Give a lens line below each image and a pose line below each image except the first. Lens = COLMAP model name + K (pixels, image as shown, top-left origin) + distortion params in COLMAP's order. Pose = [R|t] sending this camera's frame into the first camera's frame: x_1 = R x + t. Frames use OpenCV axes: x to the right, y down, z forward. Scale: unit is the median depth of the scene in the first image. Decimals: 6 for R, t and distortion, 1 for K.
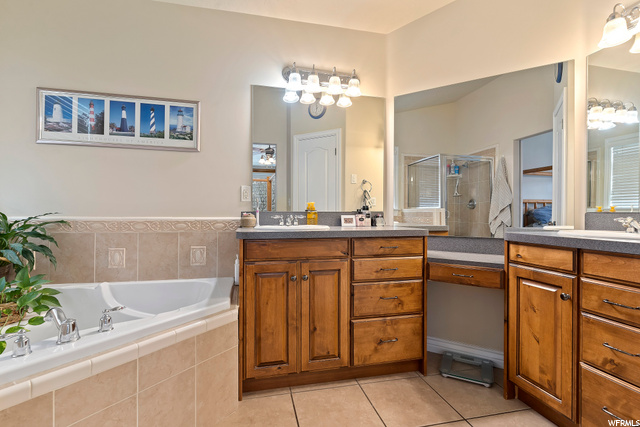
lens RADIAL K [[308.0, 0, 322.3], [0, 308.0, 212.2], [0, 0, 1]] dist [-0.004265, -0.000128]
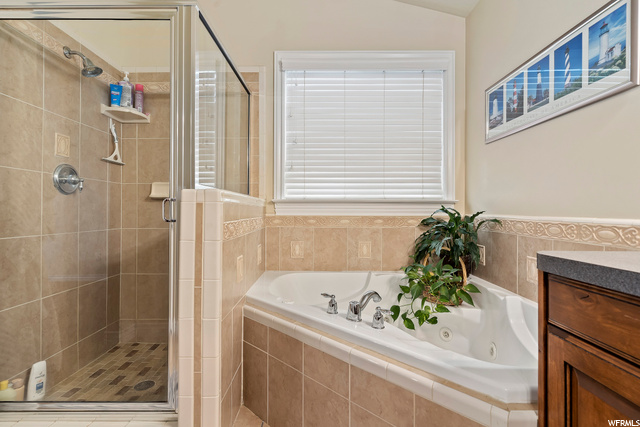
lens RADIAL K [[308.0, 0, 321.9], [0, 308.0, 211.8], [0, 0, 1]] dist [-0.004265, -0.000128]
pose [[-0.229824, -0.000777, -0.973232, 0.196672], [-0.001528, 0.999999, -0.000437, 0.005517], [0.973231, 0.001386, -0.229825, 0.660212]]
